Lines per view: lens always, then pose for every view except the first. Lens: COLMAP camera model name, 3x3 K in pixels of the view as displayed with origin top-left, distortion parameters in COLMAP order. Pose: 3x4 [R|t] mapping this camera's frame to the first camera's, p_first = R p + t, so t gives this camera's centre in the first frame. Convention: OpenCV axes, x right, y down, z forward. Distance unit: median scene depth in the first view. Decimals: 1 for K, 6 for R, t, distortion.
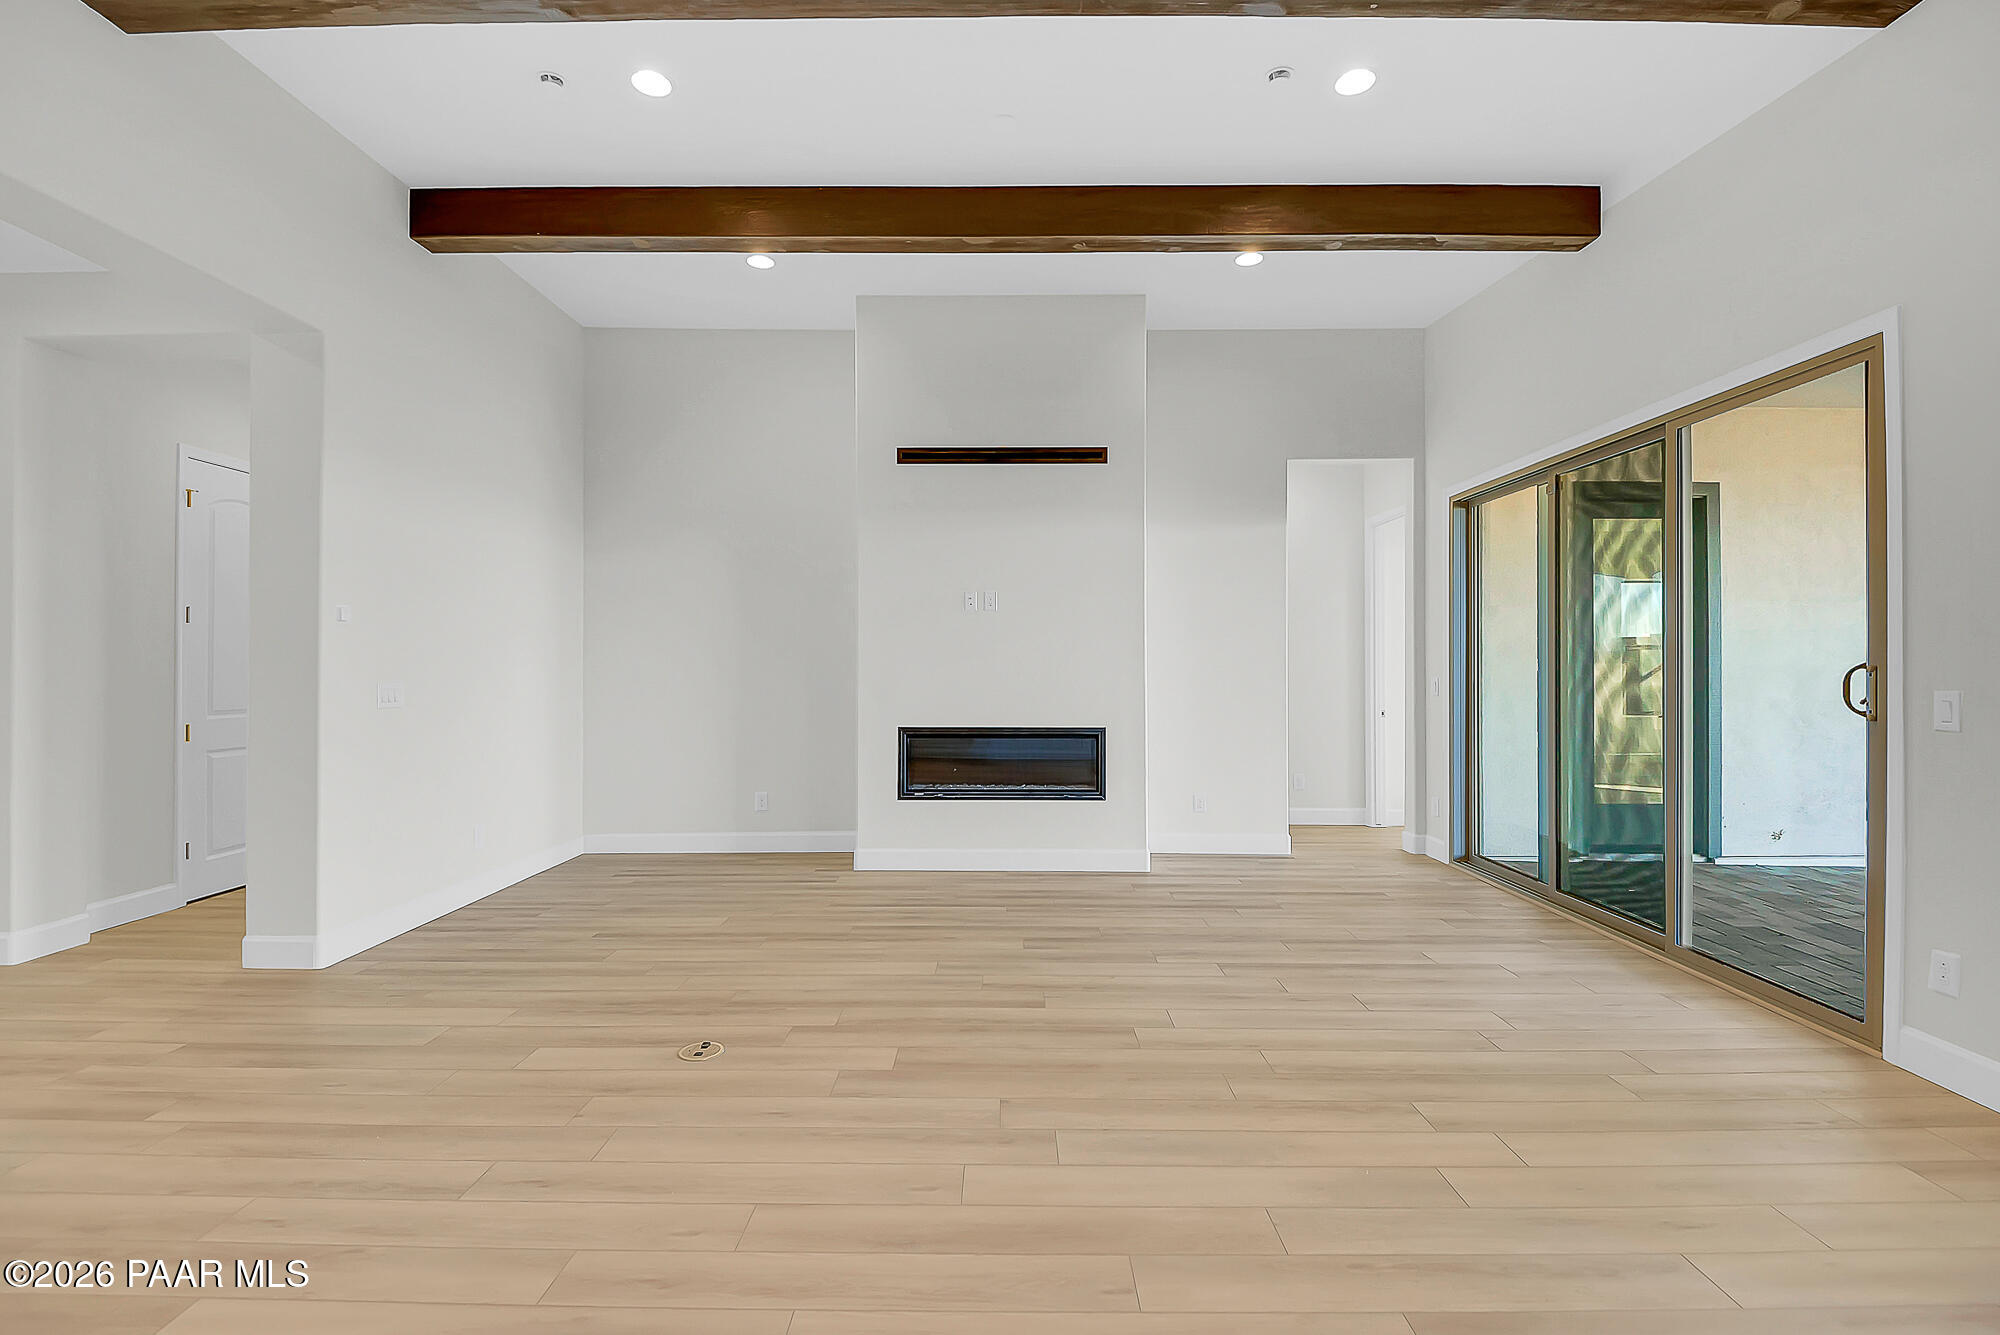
lens RADIAL K [[914.5, 0, 1006.0], [0, 914.5, 662.4], [0, 0, 1]] dist [0.001236, -0.004736]
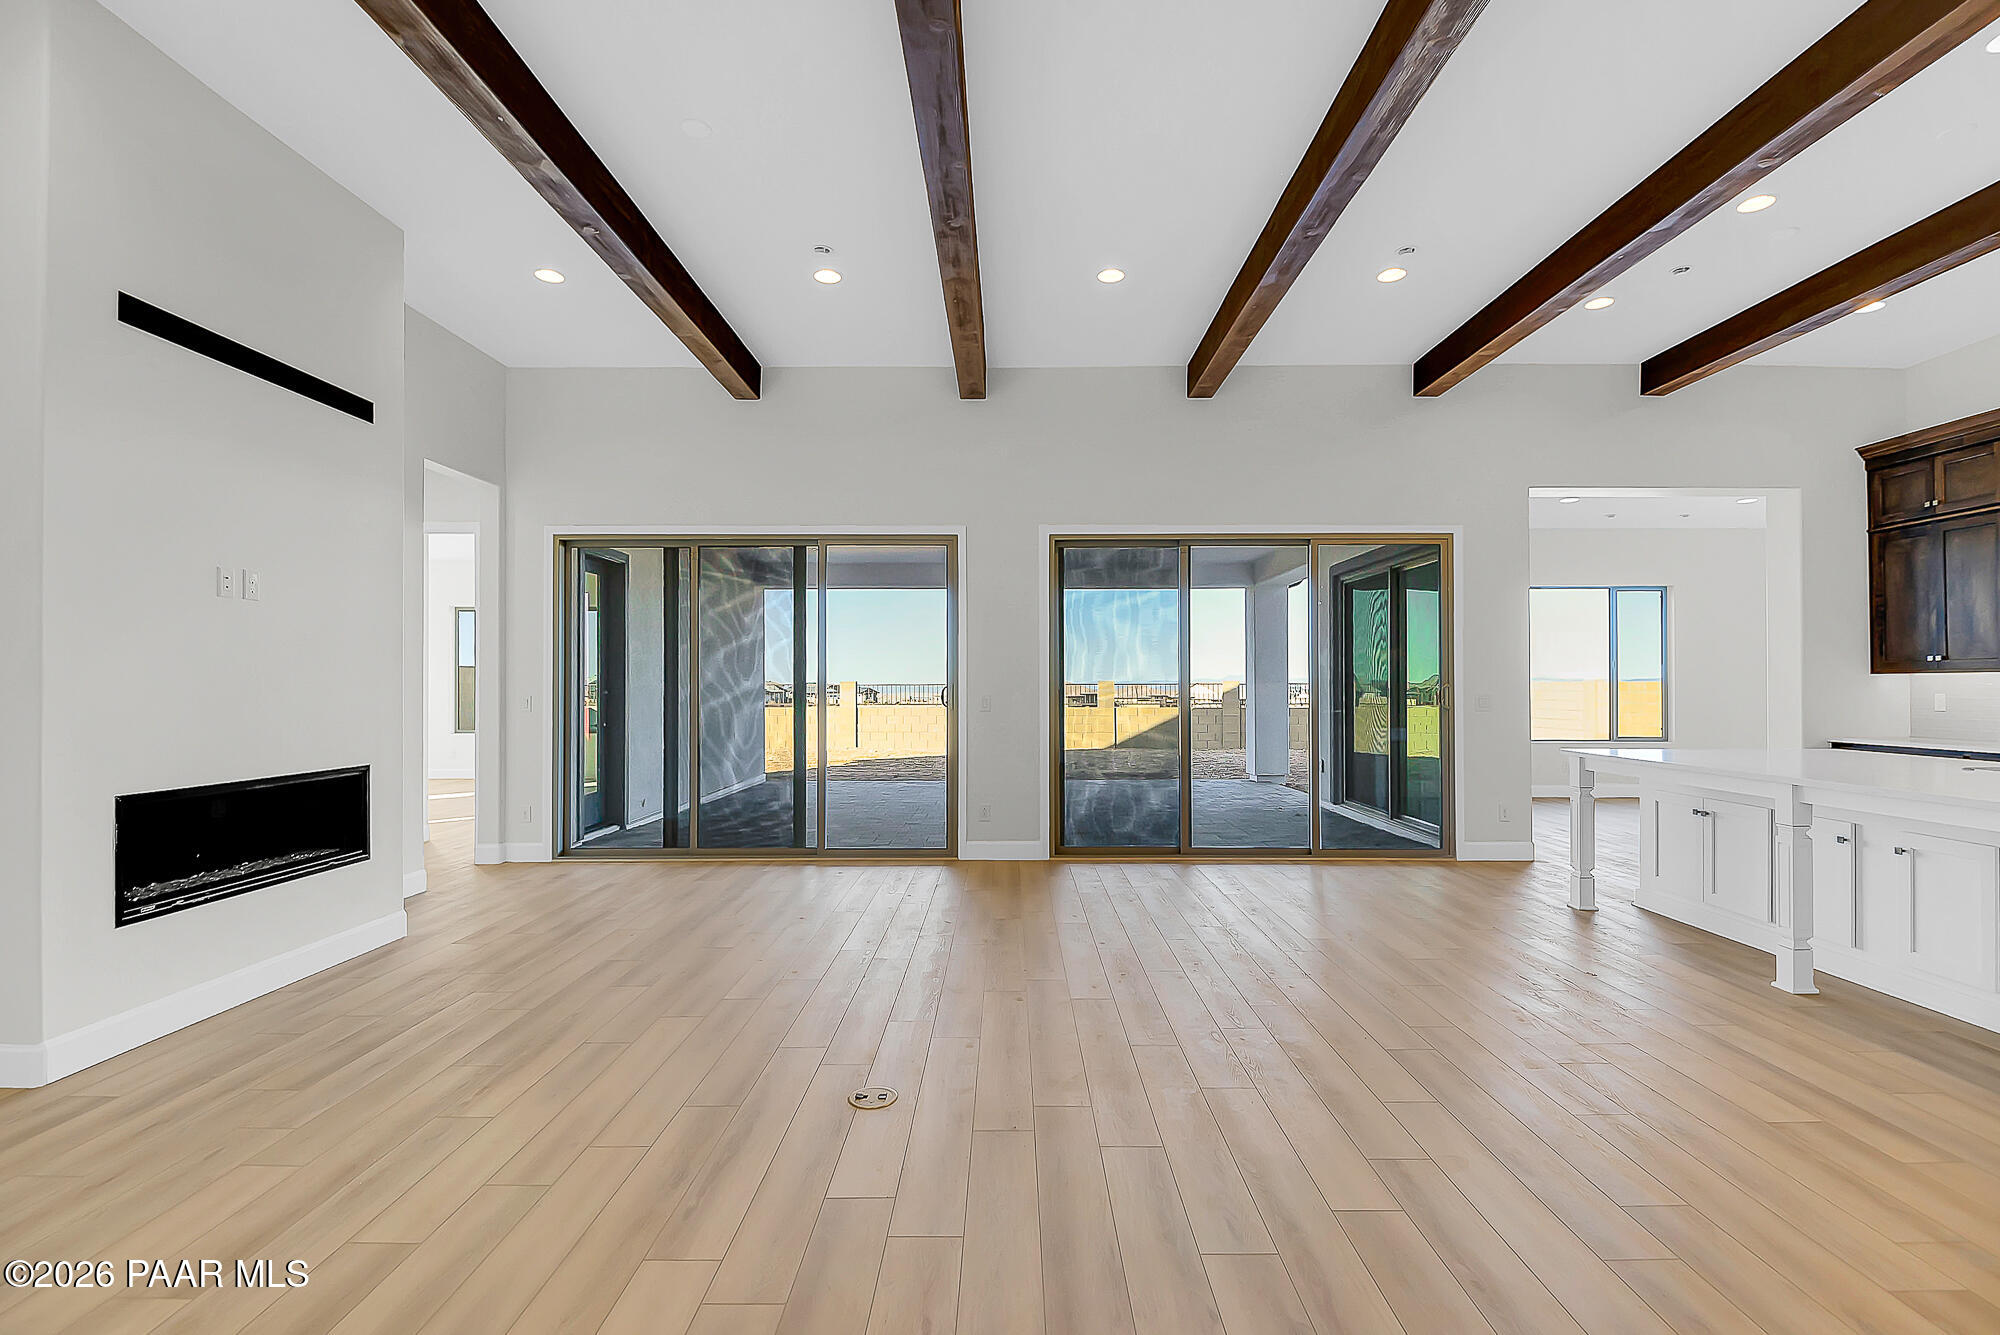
lens RADIAL K [[914.5, 0, 1036.3], [0, 914.5, 680.5], [0, 0, 1]] dist [0.001236, -0.004736]
pose [[-0.015870, 0.003066, 0.999869, -1.007363], [-0.007537, 0.999967, -0.003186, -0.002102], [-0.999846, -0.007587, -0.015846, 0.670389]]
